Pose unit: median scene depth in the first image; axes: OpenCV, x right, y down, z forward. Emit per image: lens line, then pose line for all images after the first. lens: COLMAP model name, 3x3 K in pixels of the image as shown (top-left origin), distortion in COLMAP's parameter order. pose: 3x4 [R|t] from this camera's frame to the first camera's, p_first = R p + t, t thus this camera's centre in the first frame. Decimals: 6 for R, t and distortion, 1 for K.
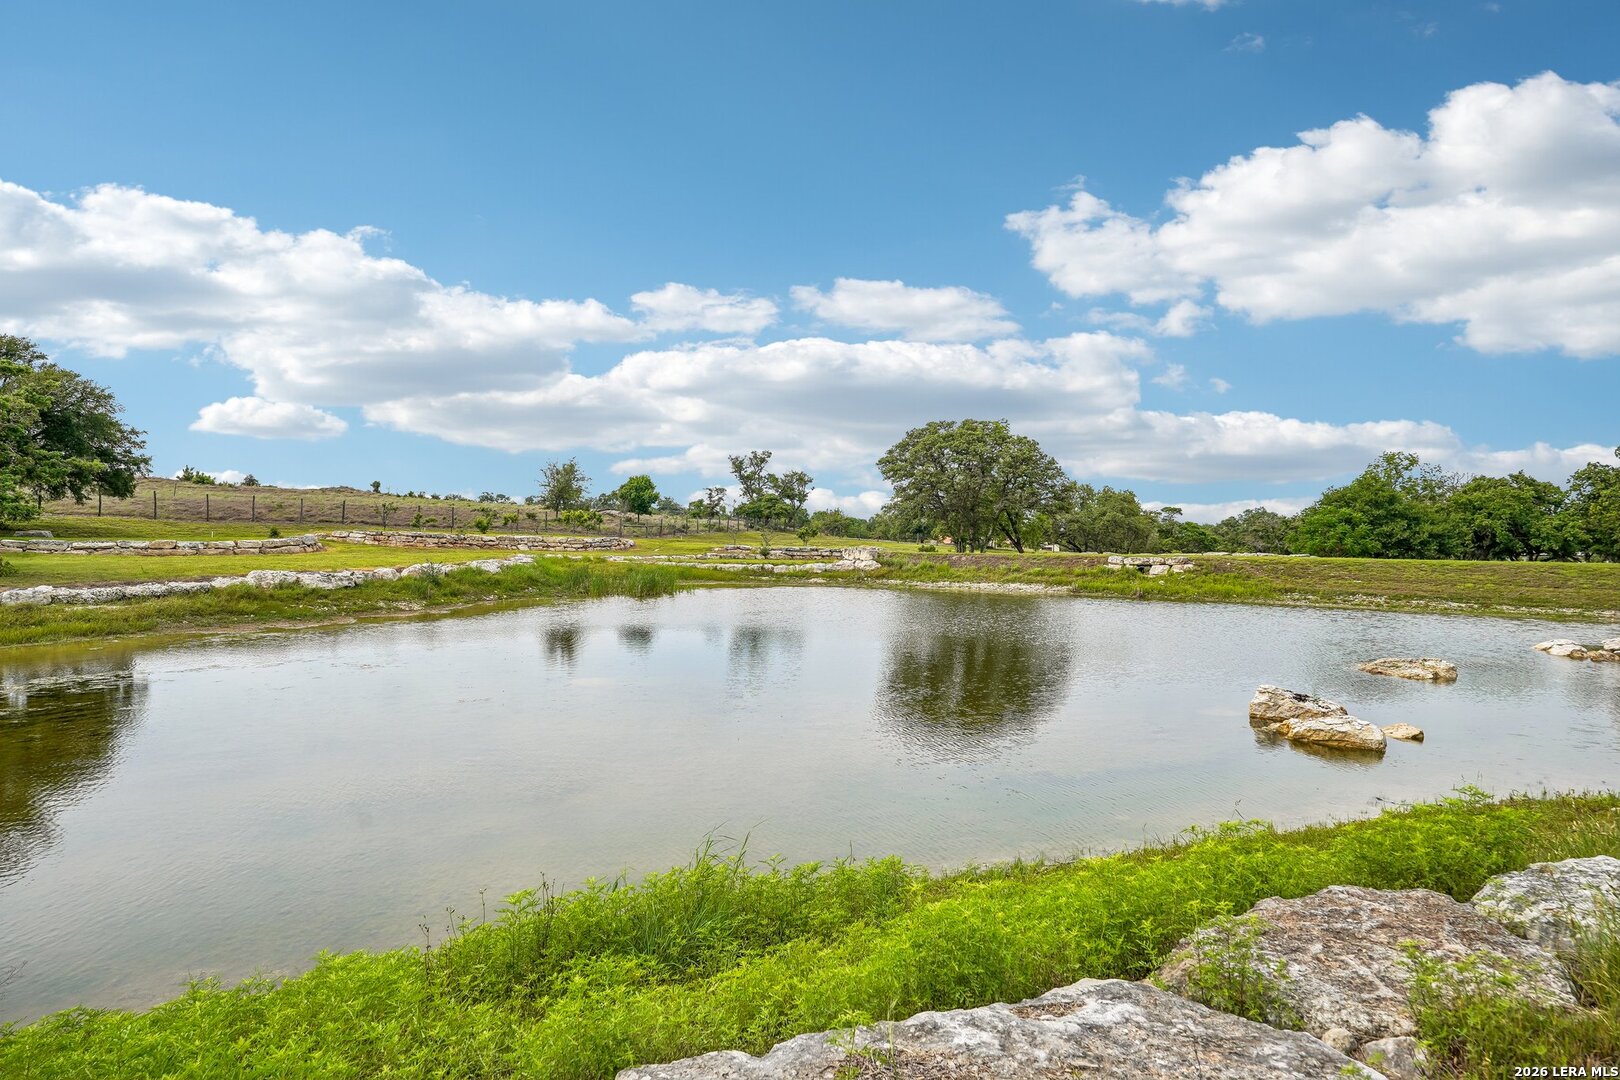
lens RADIAL K [[954.7, 0, 810.0], [0, 954.7, 540.0], [0, 0, 1]] dist [0.001740, 0.000207]
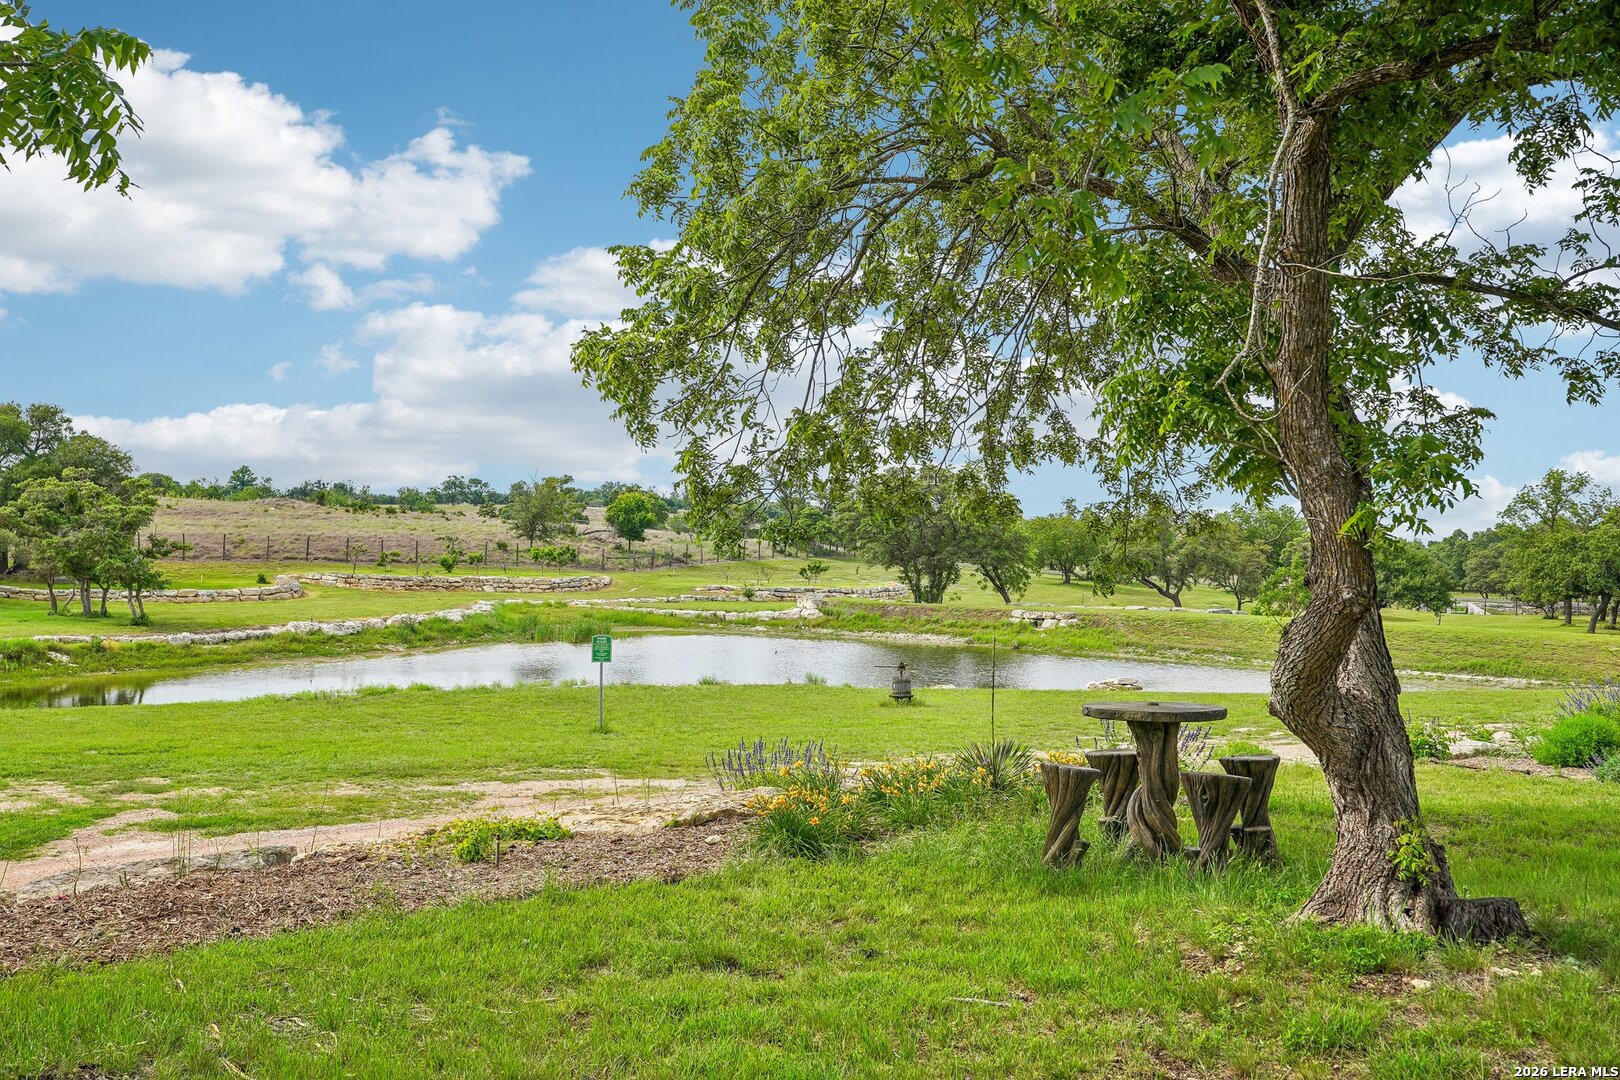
lens RADIAL K [[1599.1, 0, 810.0], [0, 1599.1, 540.0], [0, 0, 1]] dist [-0.001277, -0.001271]
pose [[0.994211, 0.006278, -0.107262, 0.286359], [-0.006485, 0.999978, -0.001578, -0.059200], [0.107250, 0.002265, 0.994229, -0.837375]]
